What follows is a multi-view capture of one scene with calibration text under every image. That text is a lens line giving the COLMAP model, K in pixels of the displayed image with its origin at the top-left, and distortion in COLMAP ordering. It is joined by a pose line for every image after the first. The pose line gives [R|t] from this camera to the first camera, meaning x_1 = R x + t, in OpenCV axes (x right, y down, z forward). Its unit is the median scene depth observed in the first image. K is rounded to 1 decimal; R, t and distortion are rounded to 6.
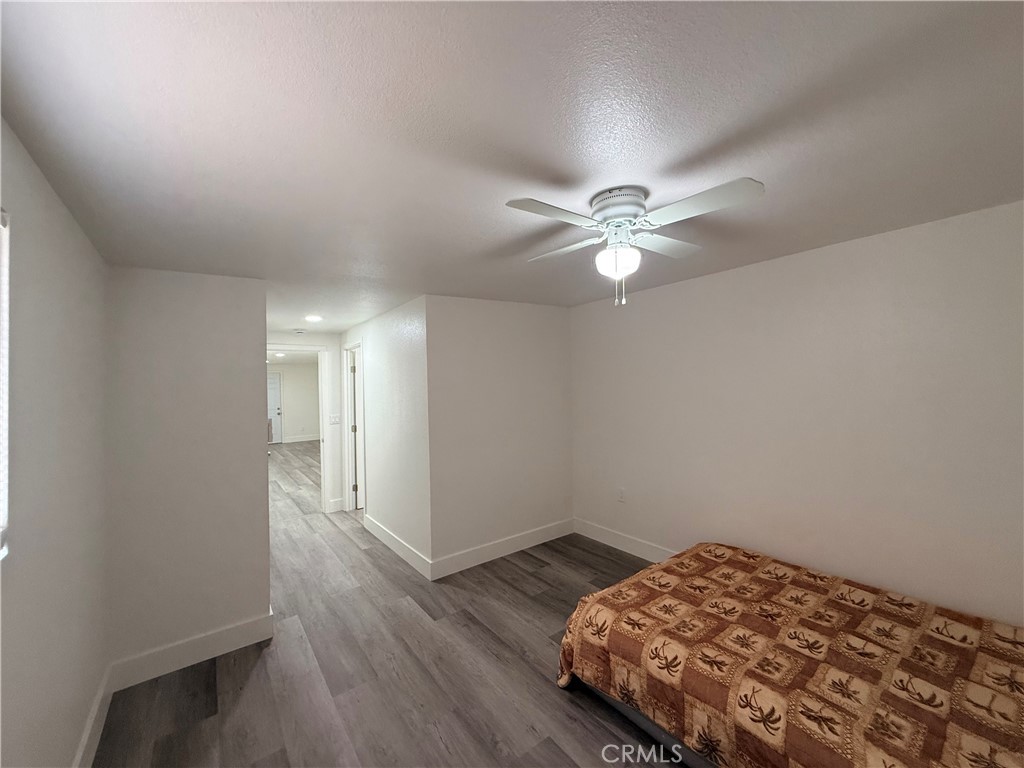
lens RADIAL K [[404.7, 0, 514.6], [0, 404.7, 384.7], [0, 0, 1]] dist [-0.003772, -0.000420]
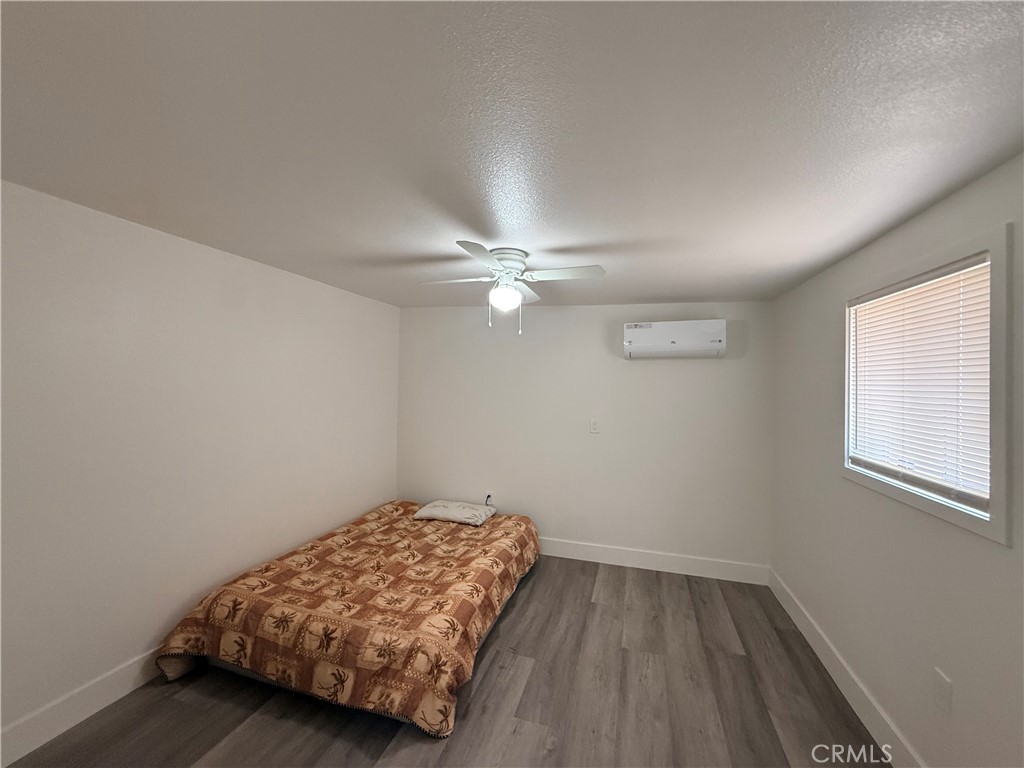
lens RADIAL K [[404.7, 0, 508.4], [0, 404.7, 387.2], [0, 0, 1]] dist [-0.003772, -0.000420]
pose [[-0.570130, 0.010028, 0.821493, -0.693865], [-0.001721, 0.999909, -0.013401, 0.010100], [-0.821553, -0.009054, -0.570061, 1.422778]]
